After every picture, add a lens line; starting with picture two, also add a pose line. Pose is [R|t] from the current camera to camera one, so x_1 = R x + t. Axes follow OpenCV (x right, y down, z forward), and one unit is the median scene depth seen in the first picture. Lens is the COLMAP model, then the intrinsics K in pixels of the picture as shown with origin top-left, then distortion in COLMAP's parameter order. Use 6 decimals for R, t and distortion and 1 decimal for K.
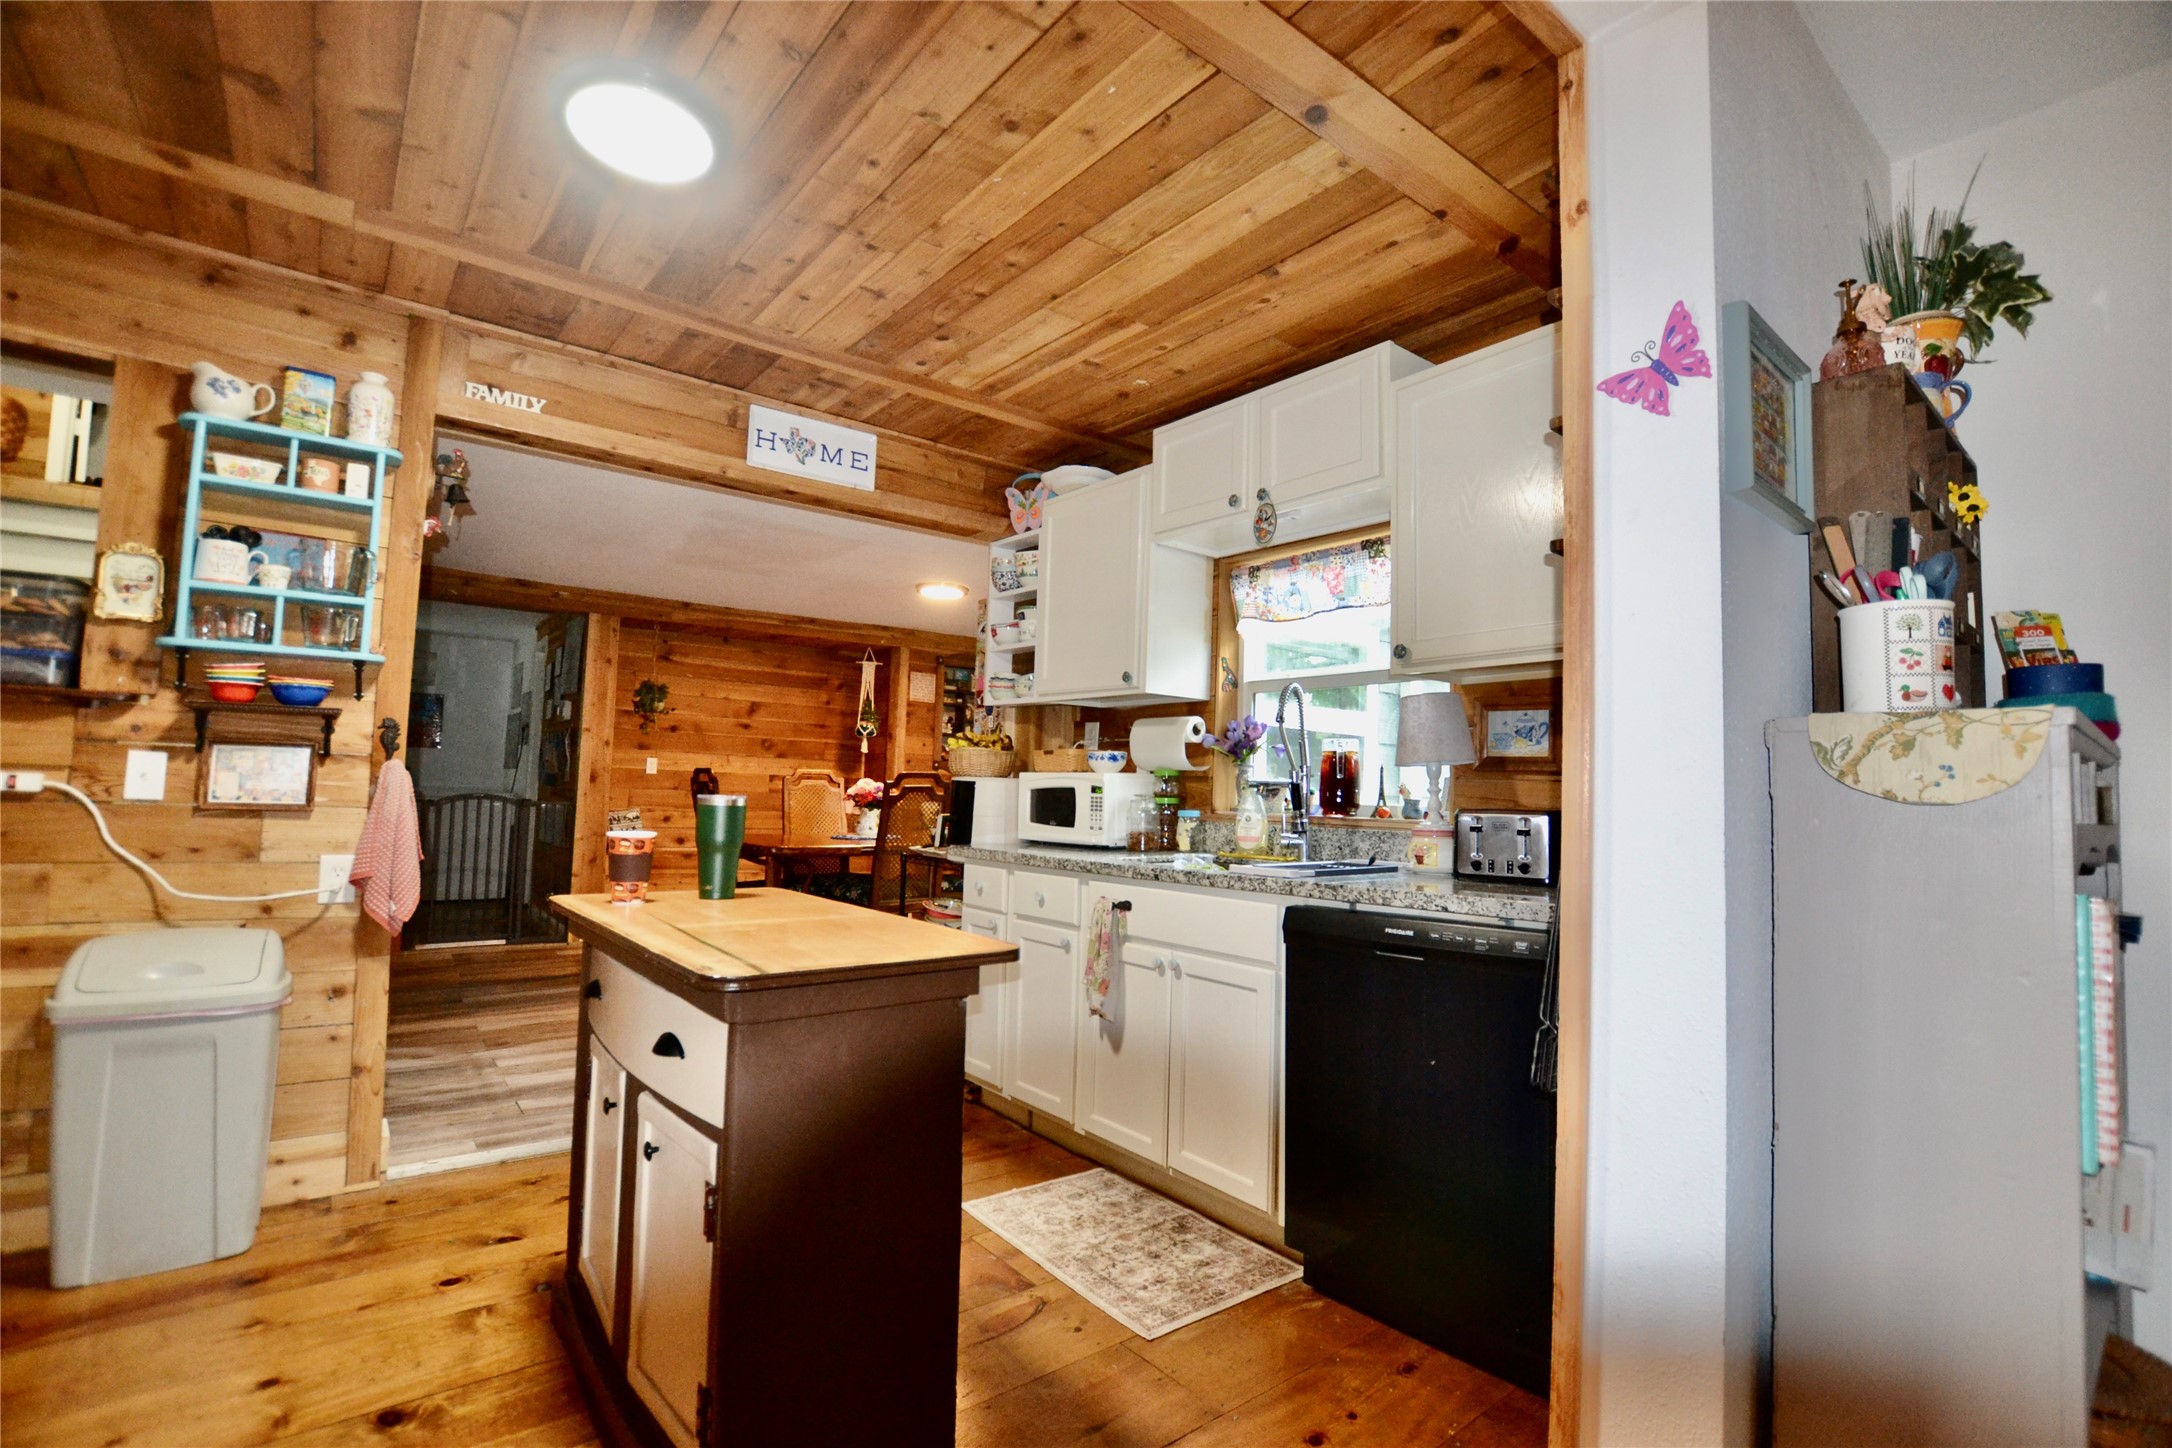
lens RADIAL K [[976.8, 0, 1096.3], [0, 976.8, 725.6], [0, 0, 1]] dist [-0.032206, 0.003127]
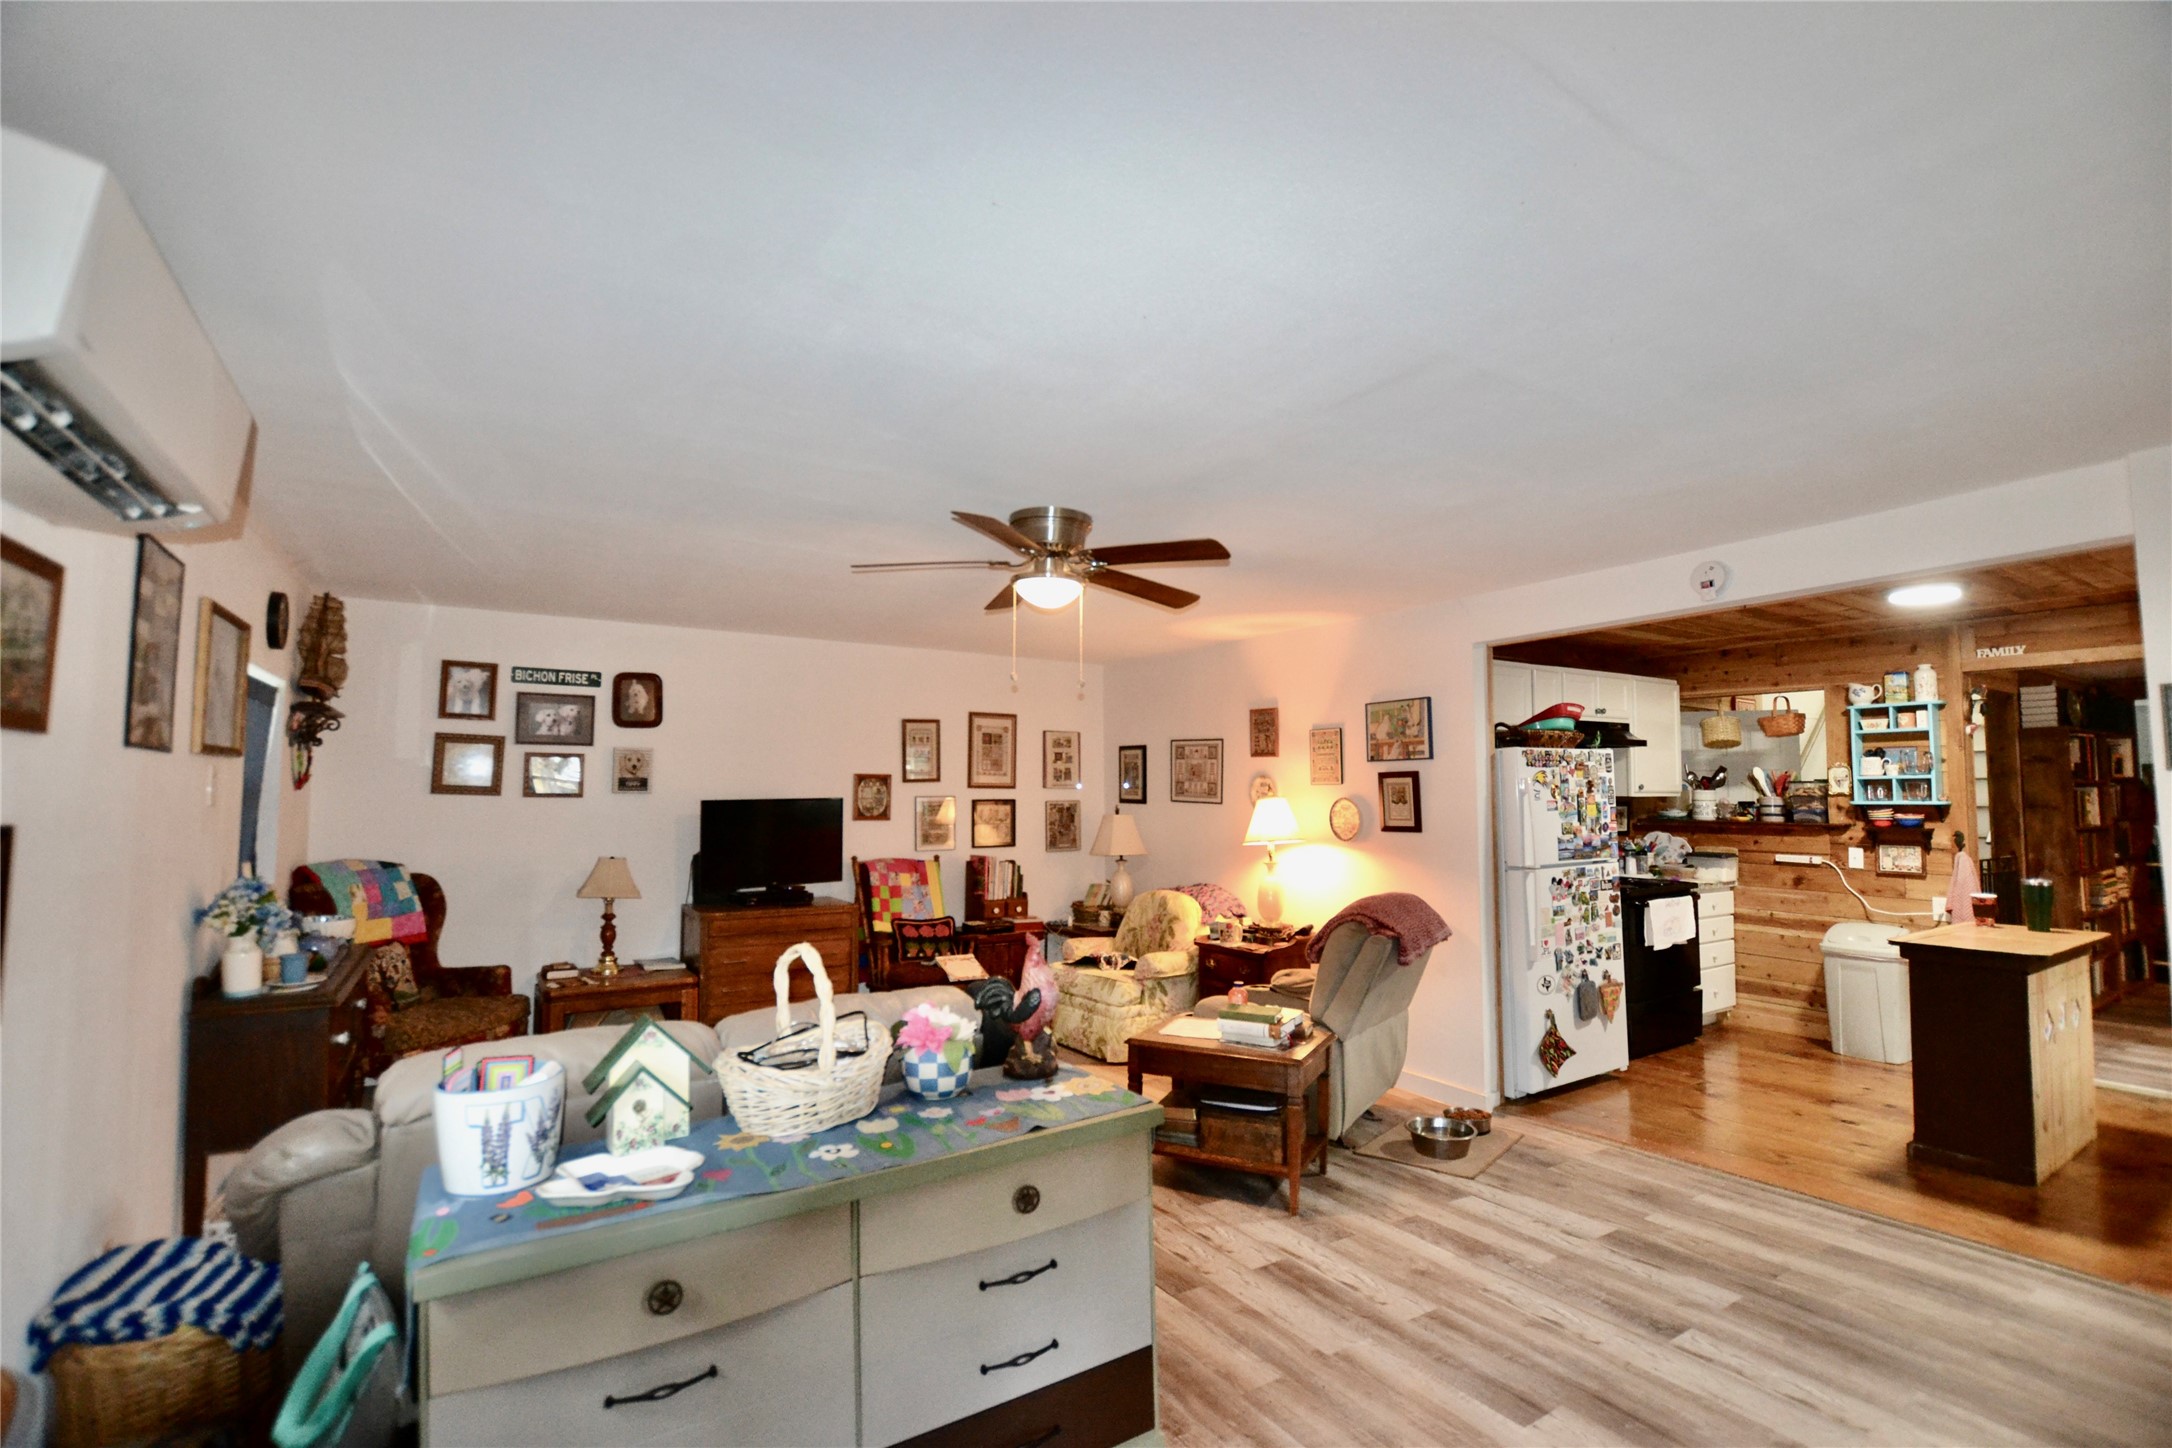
lens RADIAL K [[976.8, 0, 1091.5], [0, 976.8, 729.2], [0, 0, 1]] dist [-0.032206, 0.003127]
pose [[-0.108919, -0.094362, -0.989562, 1.199208], [0.058278, 0.993166, -0.101120, -0.102136], [0.992341, -0.068683, -0.102675, -0.476367]]
